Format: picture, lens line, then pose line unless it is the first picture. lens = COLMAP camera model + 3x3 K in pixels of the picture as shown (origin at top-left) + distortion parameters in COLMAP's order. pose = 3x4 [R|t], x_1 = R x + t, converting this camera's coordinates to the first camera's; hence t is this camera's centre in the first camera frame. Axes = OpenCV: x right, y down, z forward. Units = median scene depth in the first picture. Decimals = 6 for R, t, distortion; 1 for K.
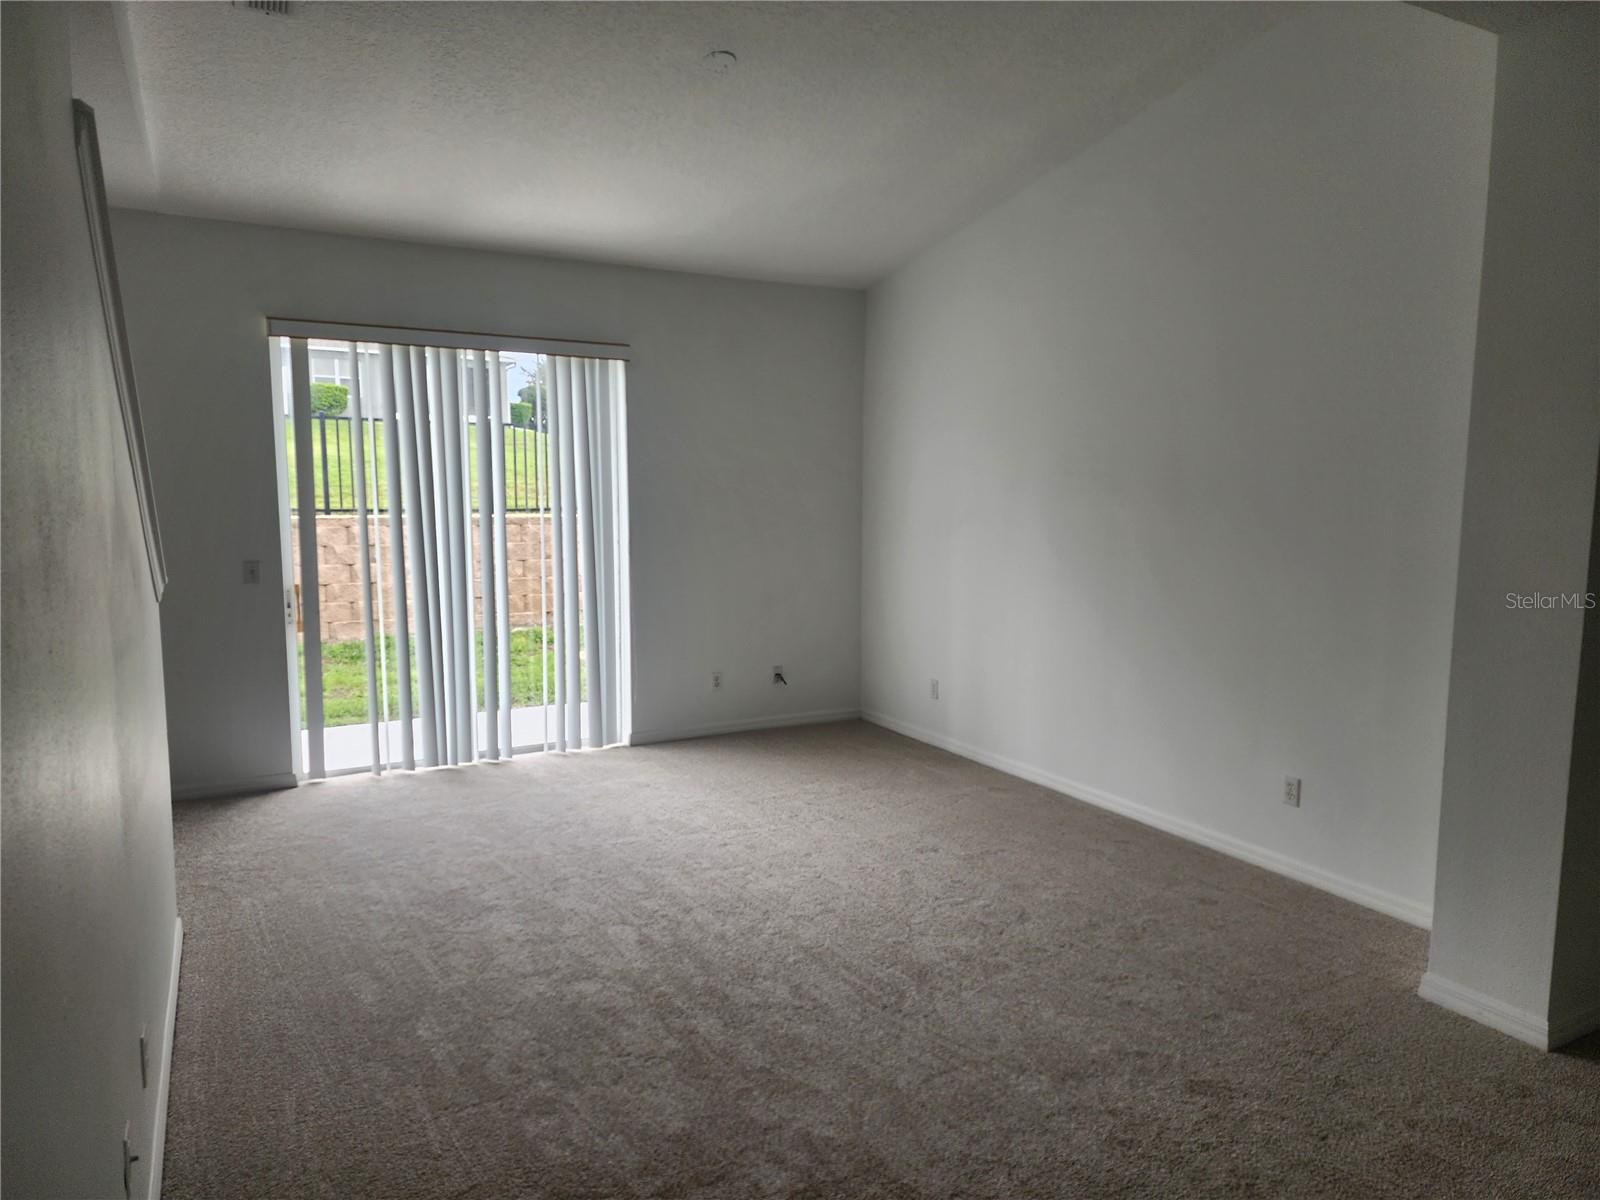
lens RADIAL K [[1045.8, 0, 800.0], [0, 1045.8, 600.0], [0, 0, 1]] dist [0.047660, -0.034610]
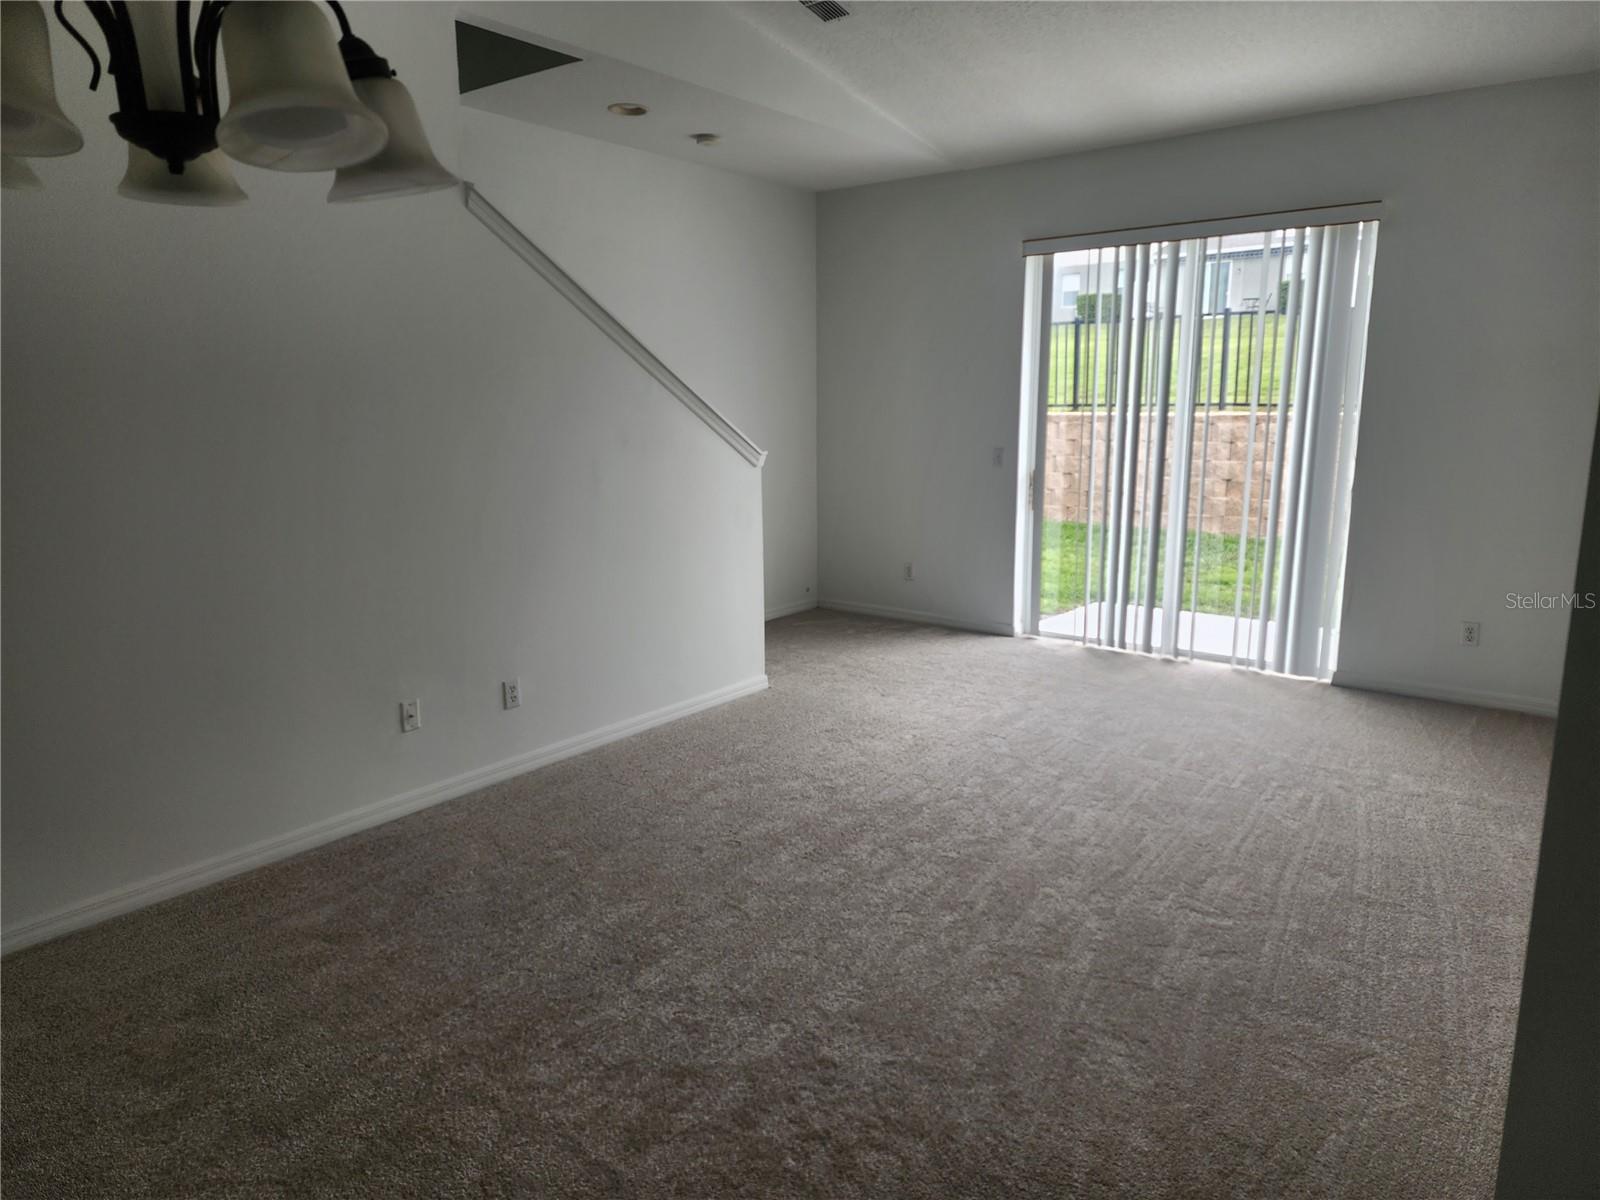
lens RADIAL K [[1045.8, 0, 800.0], [0, 1045.8, 600.0], [0, 0, 1]] dist [0.047660, -0.034610]
pose [[0.383879, 0.176277, -0.906401, 0.220277], [-0.085212, 0.984183, 0.155315, -0.013267], [0.919443, 0.017614, 0.392828, 0.128036]]
